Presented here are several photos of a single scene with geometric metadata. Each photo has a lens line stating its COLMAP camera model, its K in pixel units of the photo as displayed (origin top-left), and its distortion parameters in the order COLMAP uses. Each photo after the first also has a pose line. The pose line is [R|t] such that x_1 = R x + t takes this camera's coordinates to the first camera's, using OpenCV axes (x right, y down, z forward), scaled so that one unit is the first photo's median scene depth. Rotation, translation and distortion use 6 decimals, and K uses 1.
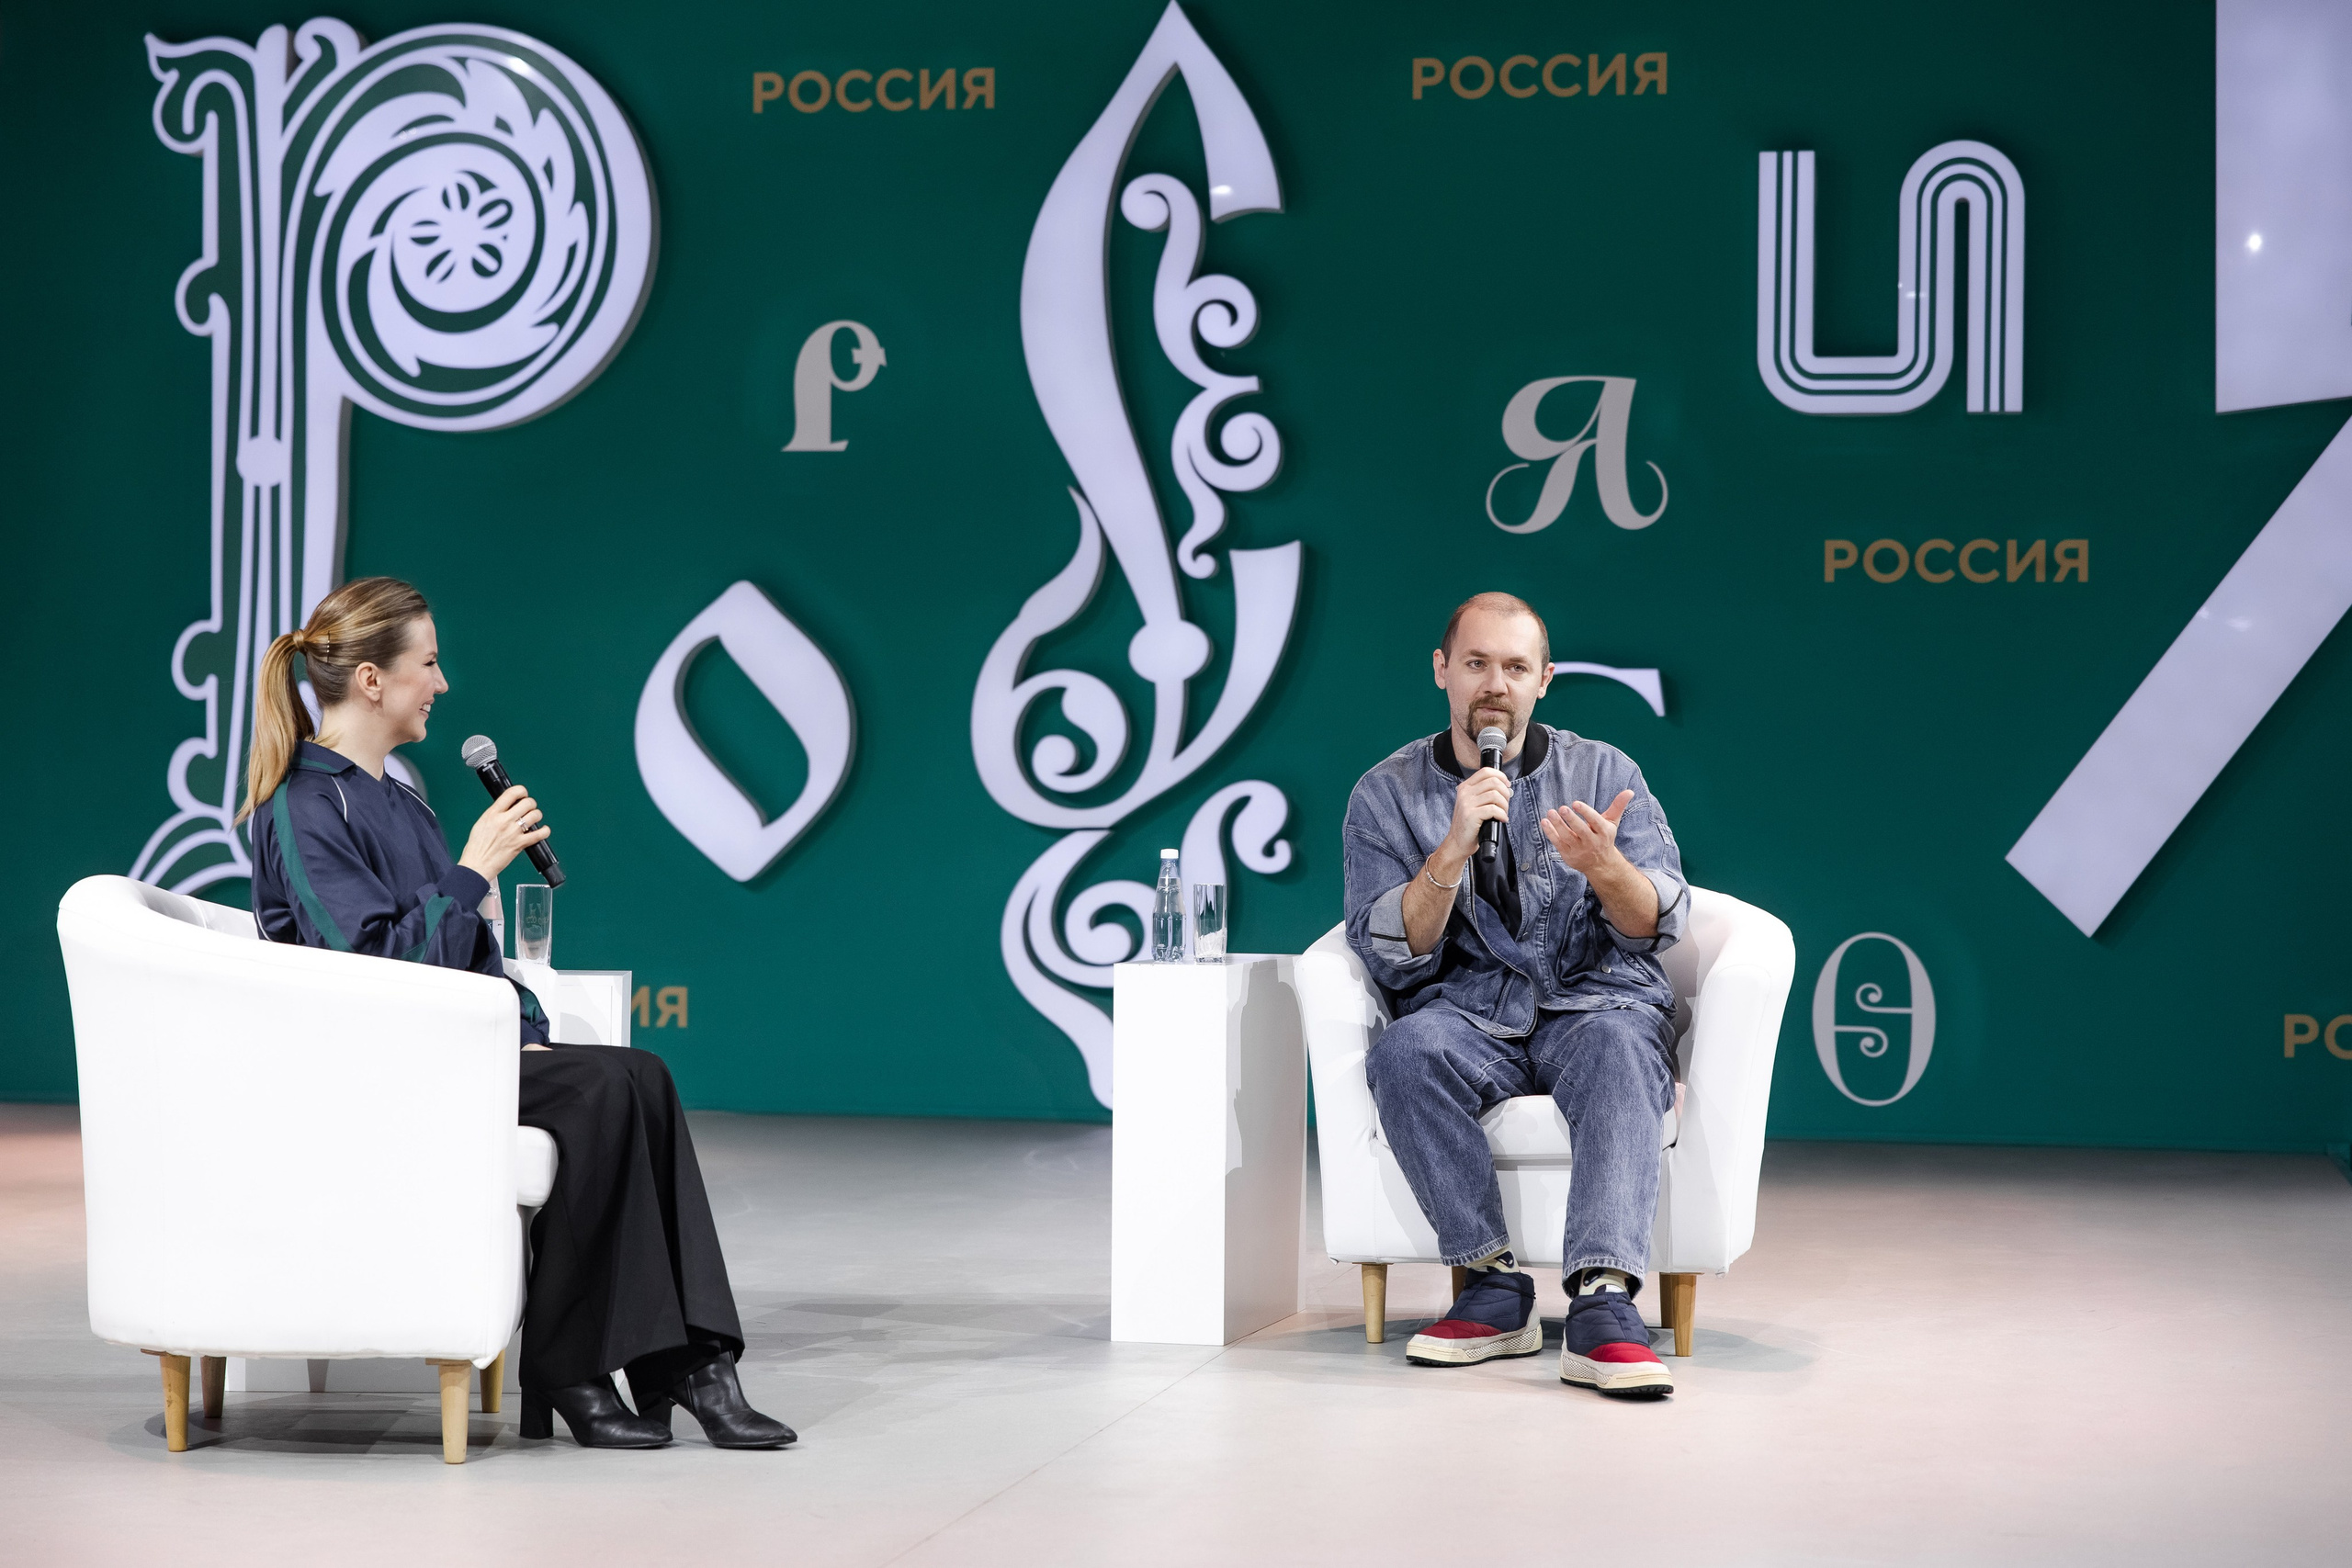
lens RADIAL K [[4774.2, 0, 1143.5], [0, 4774.2, 929.1], [0, 0, 1]] dist [-0.095547, 0.000000]
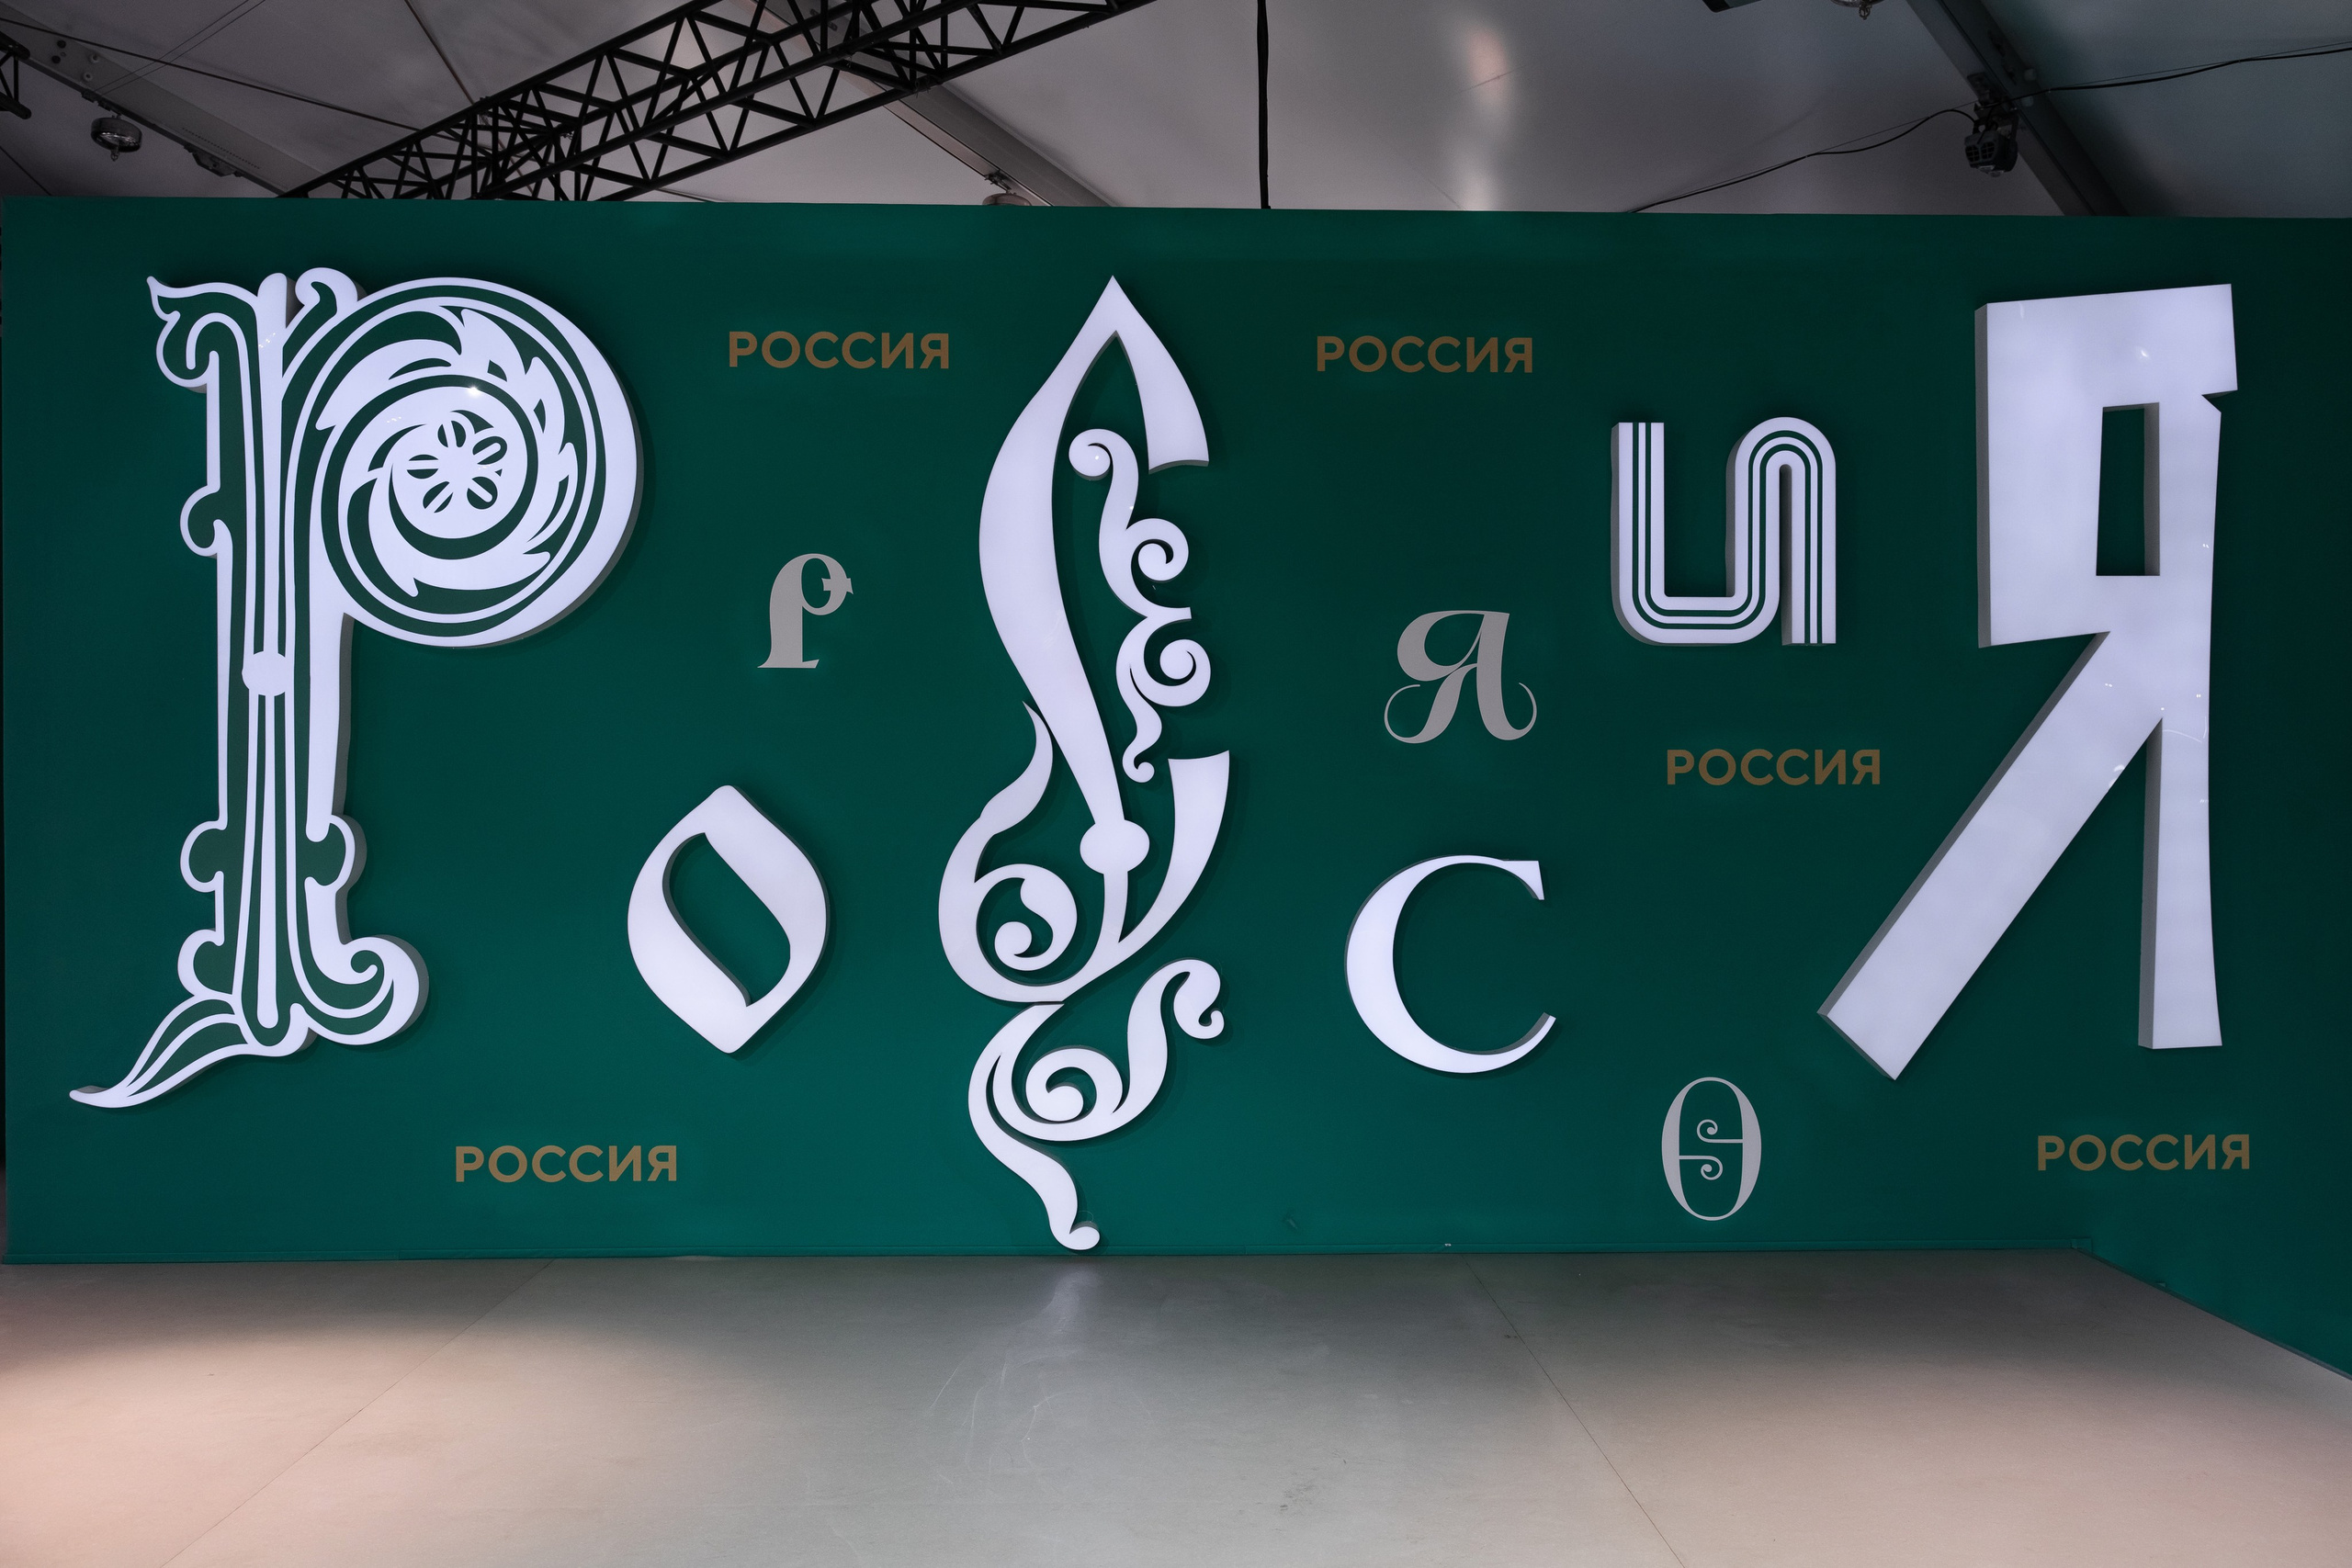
lens RADIAL K [[2025.8, 0, 1205.3], [0, 2025.8, 819.5], [0, 0, 1]] dist [-0.051528, 0.024418]
pose [[0.973633, -0.011538, 0.227827, -0.083611], [0.013748, 0.999873, -0.008114, -0.060181], [-0.227704, 0.011032, 0.973668, 0.520074]]
